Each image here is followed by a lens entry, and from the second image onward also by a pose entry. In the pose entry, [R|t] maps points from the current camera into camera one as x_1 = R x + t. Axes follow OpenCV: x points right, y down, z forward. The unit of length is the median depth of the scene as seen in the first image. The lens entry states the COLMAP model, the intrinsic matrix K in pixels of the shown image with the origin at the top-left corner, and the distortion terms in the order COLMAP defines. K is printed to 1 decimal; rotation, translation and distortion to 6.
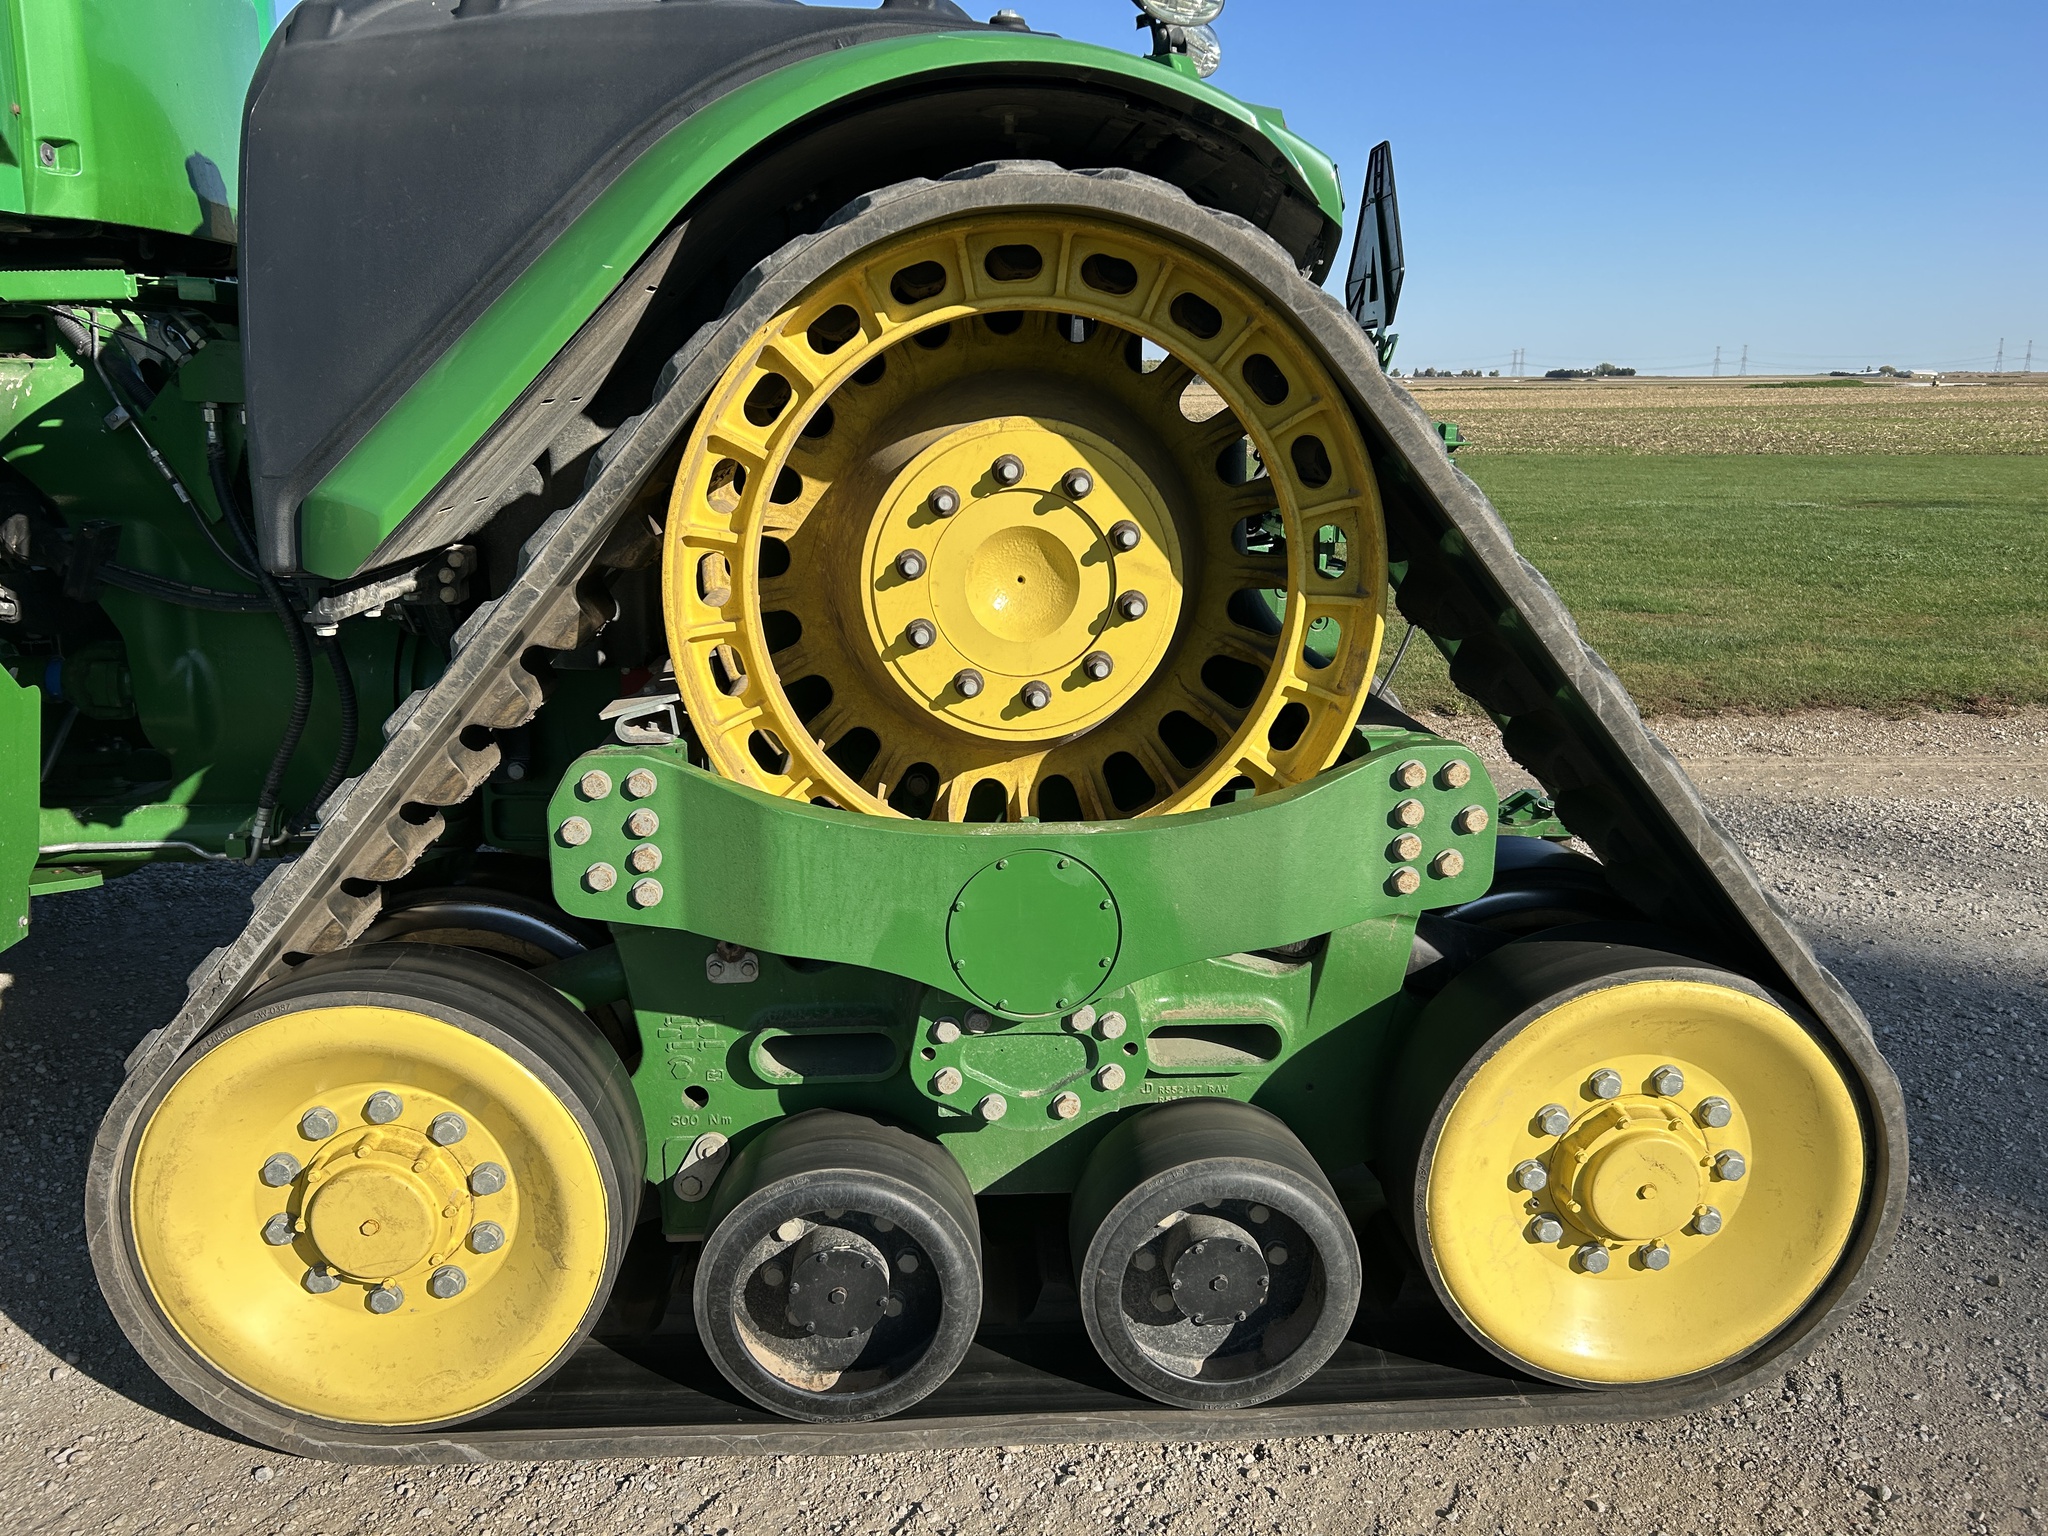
lens RADIAL K [[1571.9, 0, 1017.0], [0, 1571.9, 773.0], [0, 0, 1]] dist [0.040214, -0.046260]
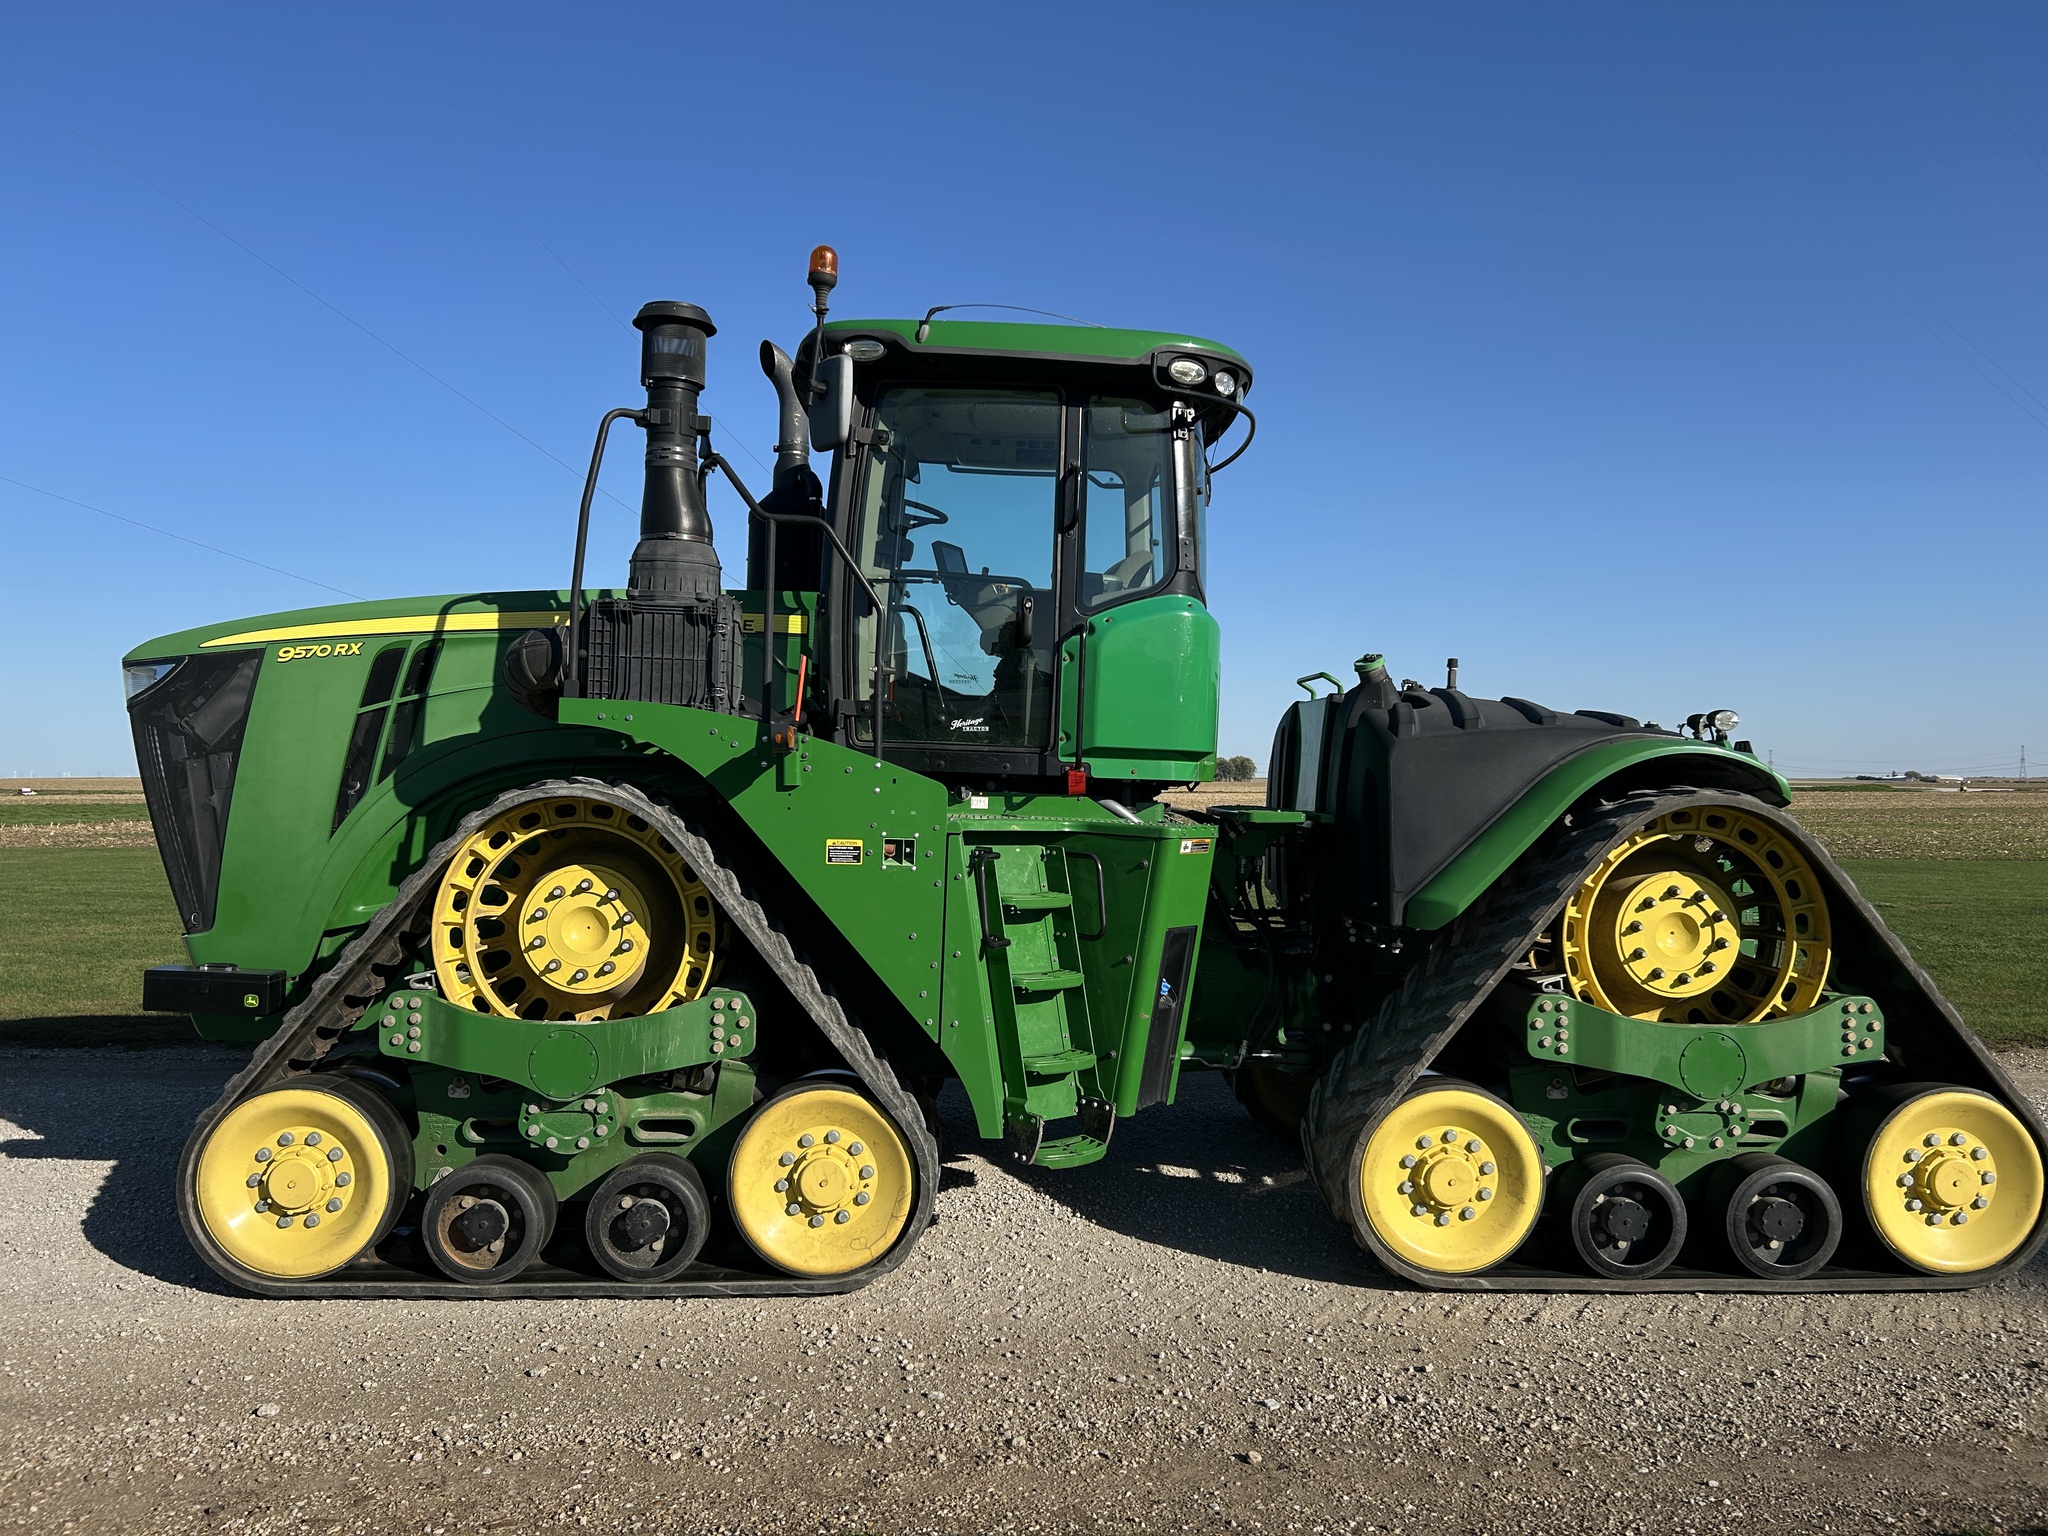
lens RADIAL K [[1571.9, 0, 1024.3], [0, 1571.9, 774.2], [0, 0, 1]] dist [0.040214, -0.046260]
pose [[0.999740, 0.006901, -0.021727, -1.003849], [-0.011966, 0.970083, -0.242480, 0.262588], [0.019404, 0.242677, 0.969913, -1.576072]]
